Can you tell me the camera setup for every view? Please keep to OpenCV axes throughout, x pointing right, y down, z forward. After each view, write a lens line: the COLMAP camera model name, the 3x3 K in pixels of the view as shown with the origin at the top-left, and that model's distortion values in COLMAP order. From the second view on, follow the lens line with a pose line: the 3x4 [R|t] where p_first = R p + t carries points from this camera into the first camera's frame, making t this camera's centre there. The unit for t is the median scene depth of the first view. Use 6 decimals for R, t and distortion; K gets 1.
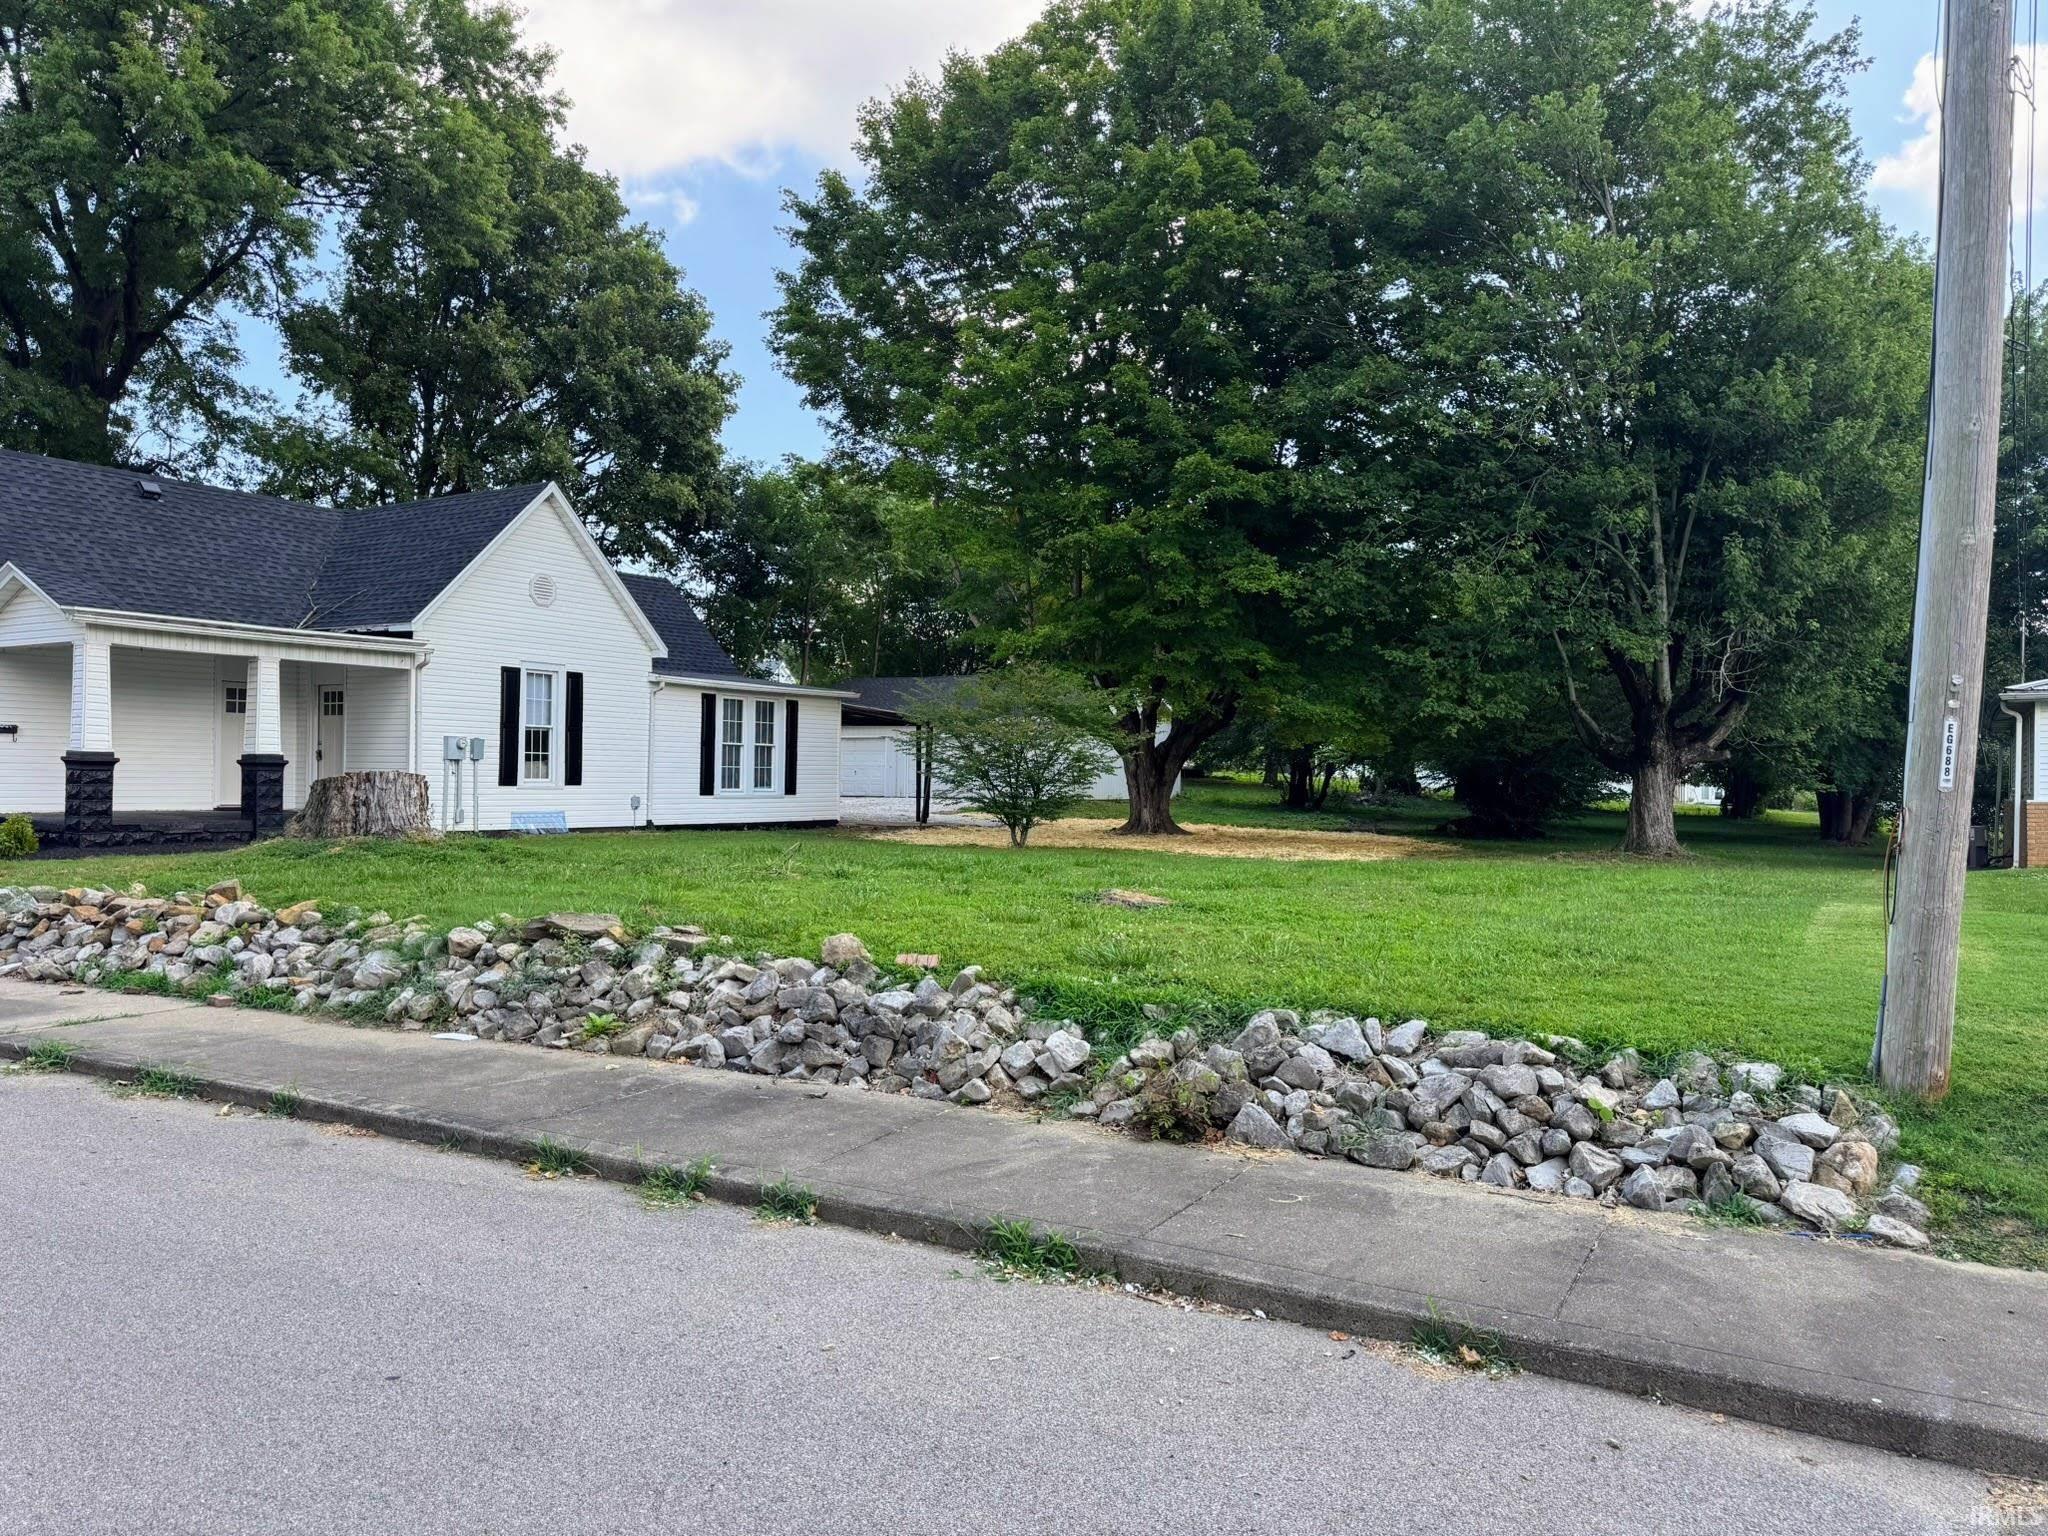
lens RADIAL K [[1443.3, 0, 1027.3], [0, 1443.3, 766.7], [0, 0, 1]] dist [0.076092, -0.086367]
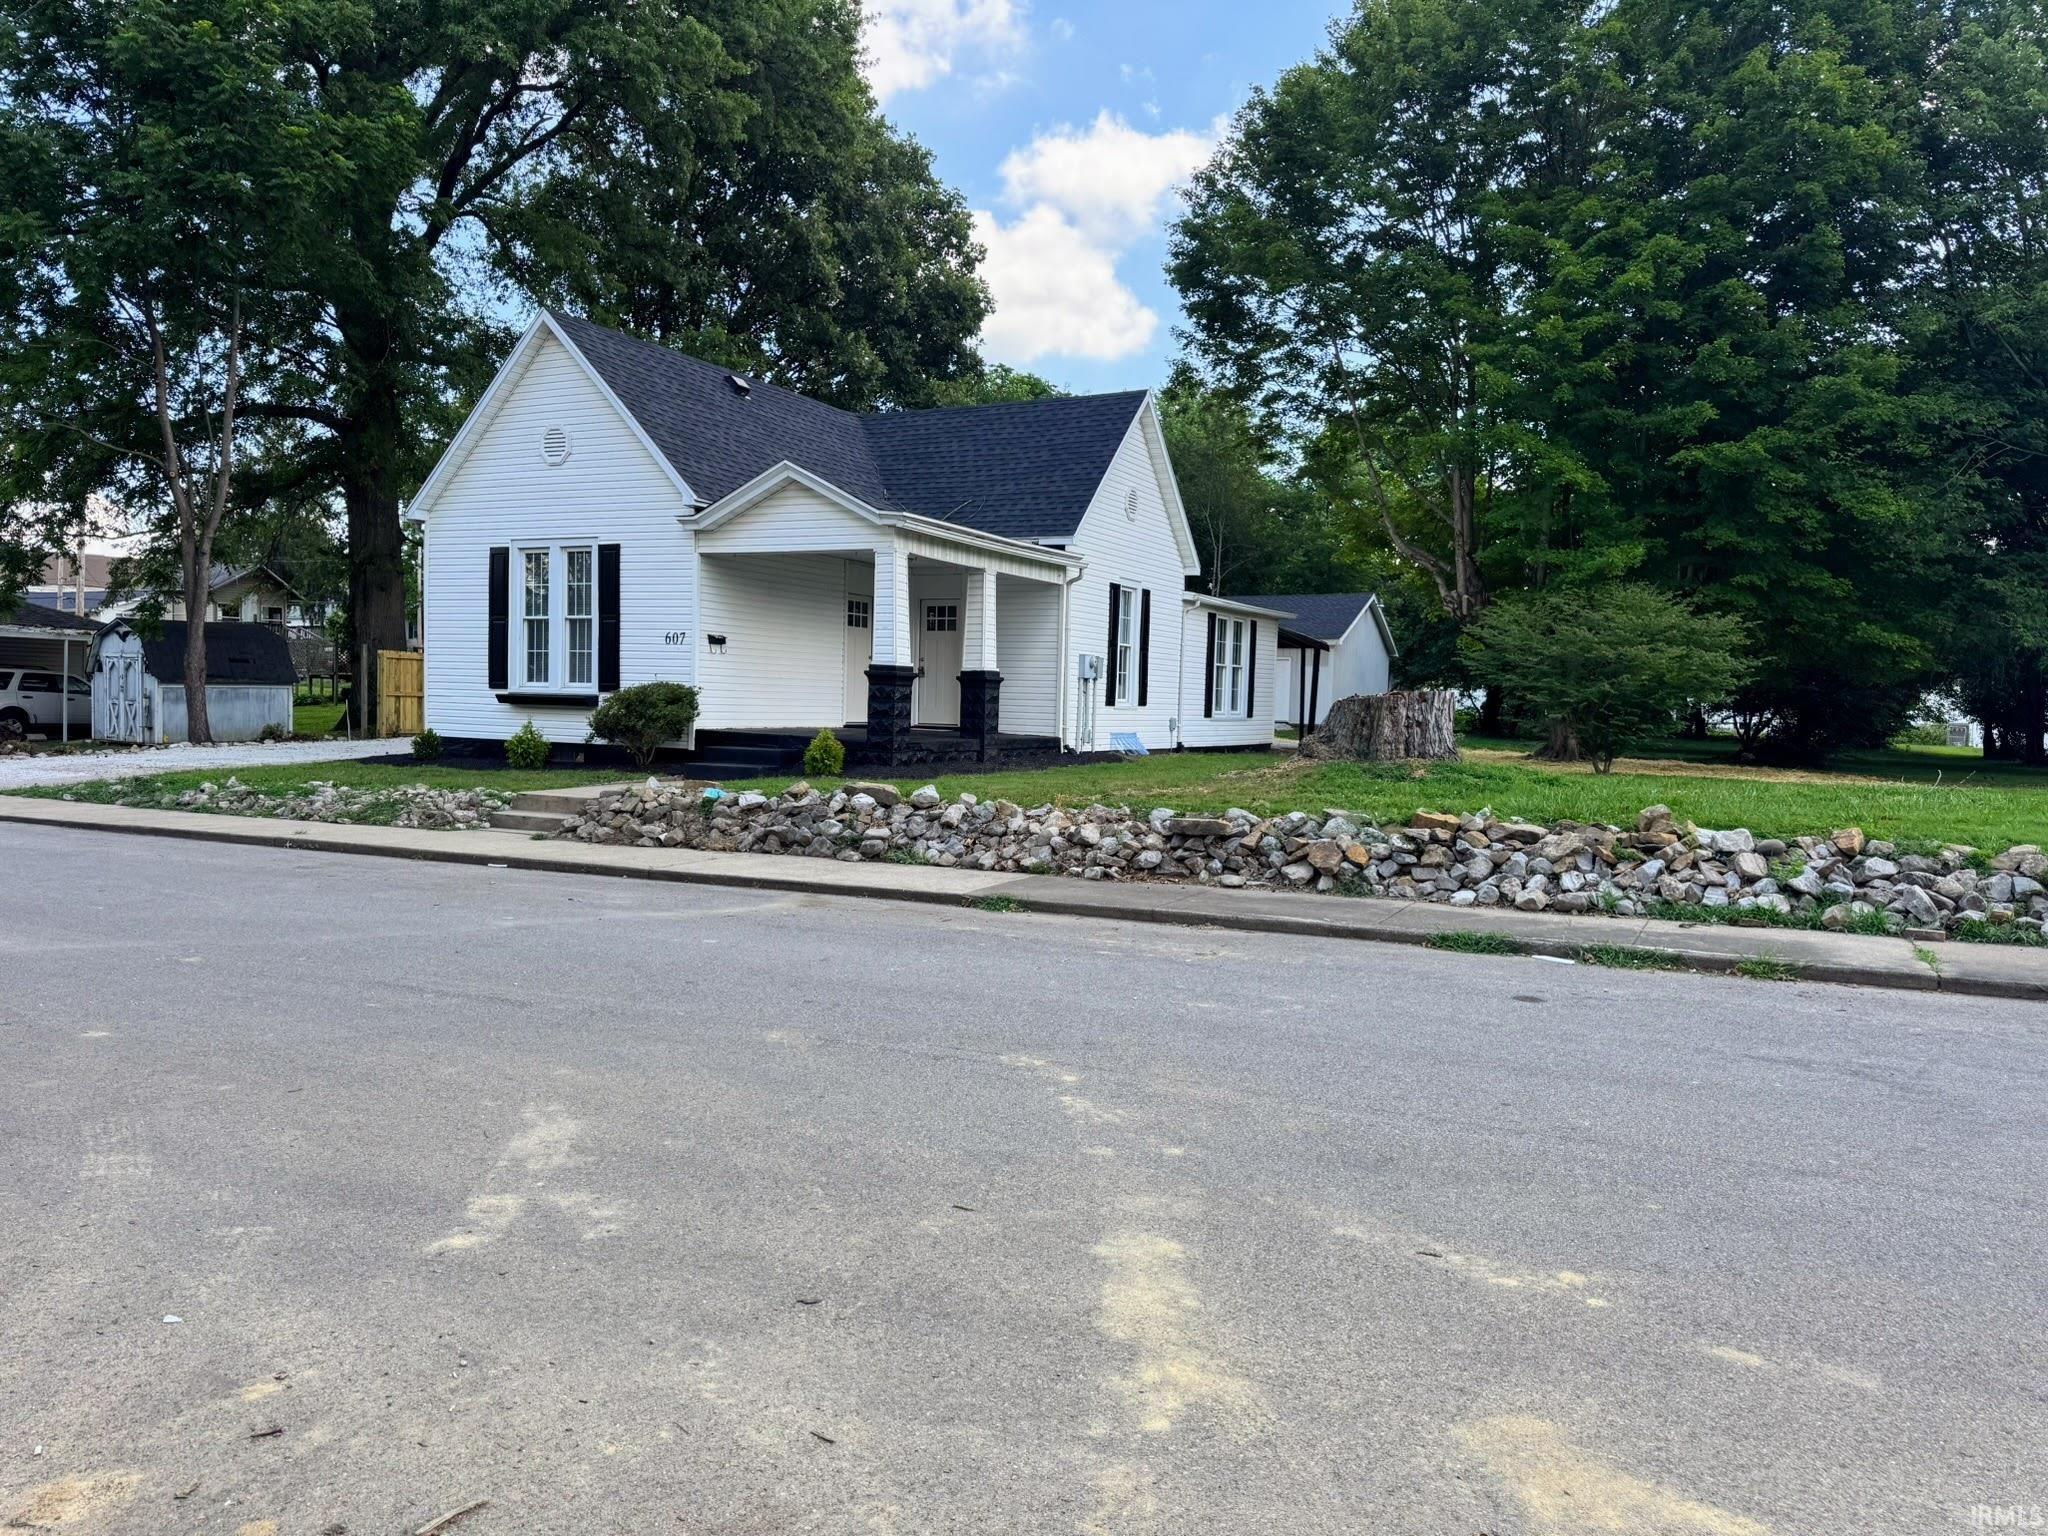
lens RADIAL K [[1443.3, 0, 1022.3], [0, 1443.3, 774.8], [0, 0, 1]] dist [0.076092, -0.086367]
pose [[0.997184, 0.008371, 0.074519, -0.492448], [-0.012686, 0.998258, 0.057617, 0.004078], [-0.073907, -0.058400, 0.995554, 0.042605]]
